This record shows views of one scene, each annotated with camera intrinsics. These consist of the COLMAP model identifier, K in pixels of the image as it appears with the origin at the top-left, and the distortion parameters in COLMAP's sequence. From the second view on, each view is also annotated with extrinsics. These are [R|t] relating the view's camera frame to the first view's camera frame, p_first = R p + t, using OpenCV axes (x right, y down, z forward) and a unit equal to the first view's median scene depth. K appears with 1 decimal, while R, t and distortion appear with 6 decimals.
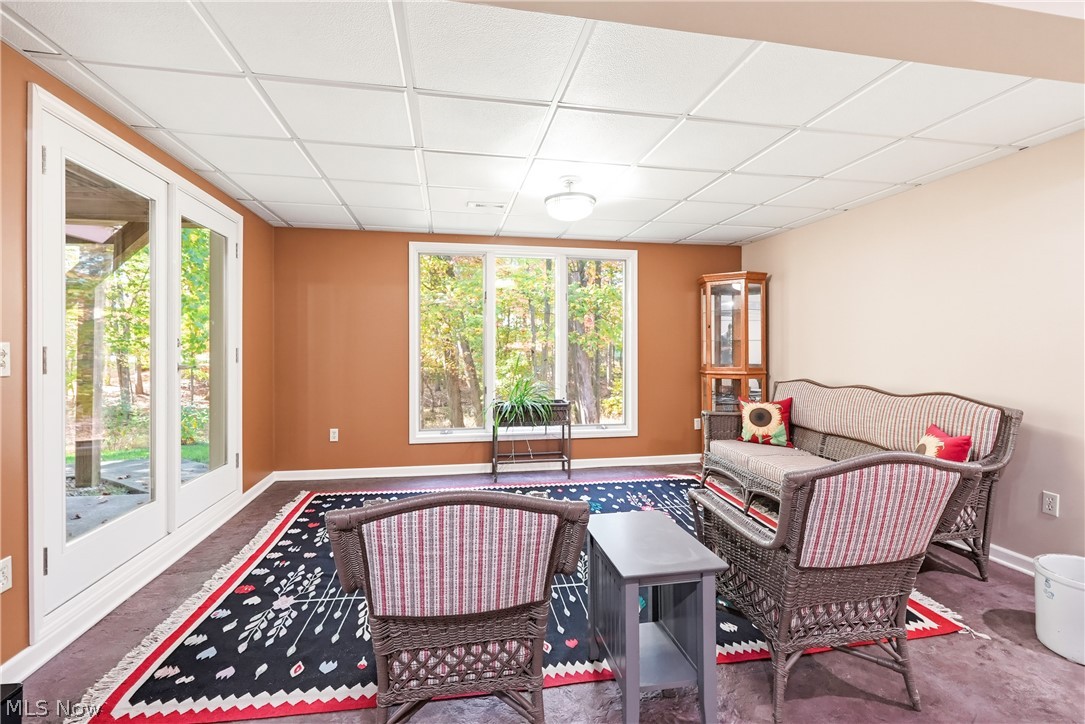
lens RADIAL K [[493.4, 0, 541.3], [0, 493.4, 351.3], [0, 0, 1]] dist [-0.011560, 0.001808]
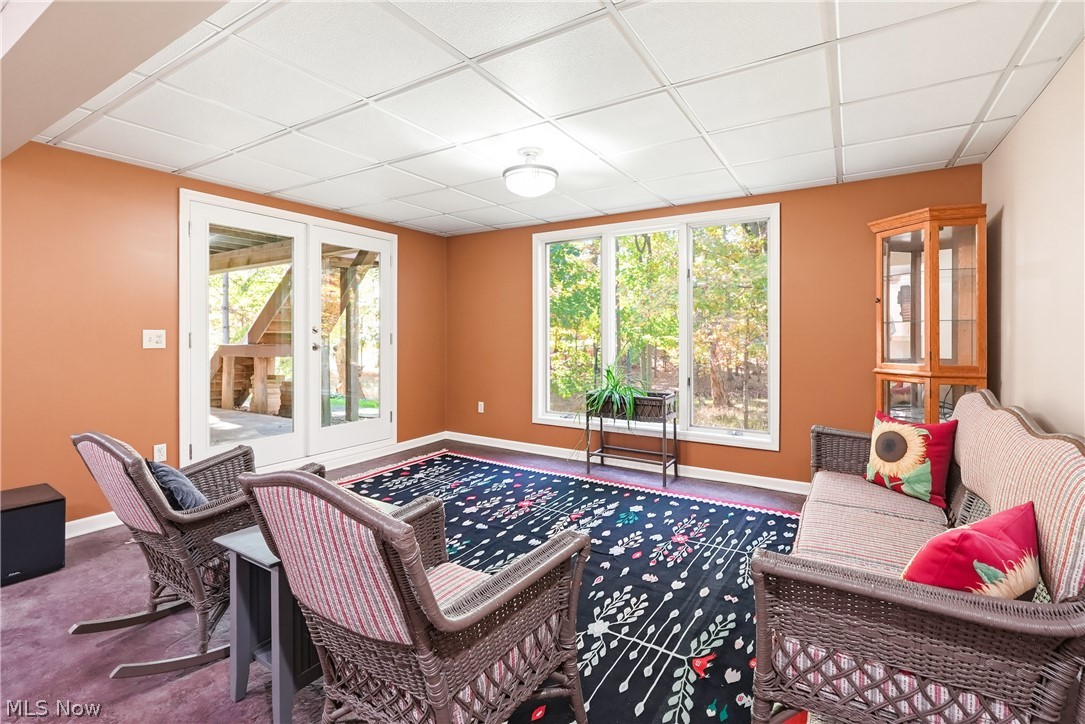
lens RADIAL K [[493.4, 0, 541.5], [0, 493.4, 340.8], [0, 0, 1]] dist [-0.011560, 0.001808]
pose [[0.734495, 0.009791, -0.678543, 0.532004], [-0.004956, 0.999947, 0.009064, -0.000854], [0.678596, -0.003295, 0.734504, 0.253408]]
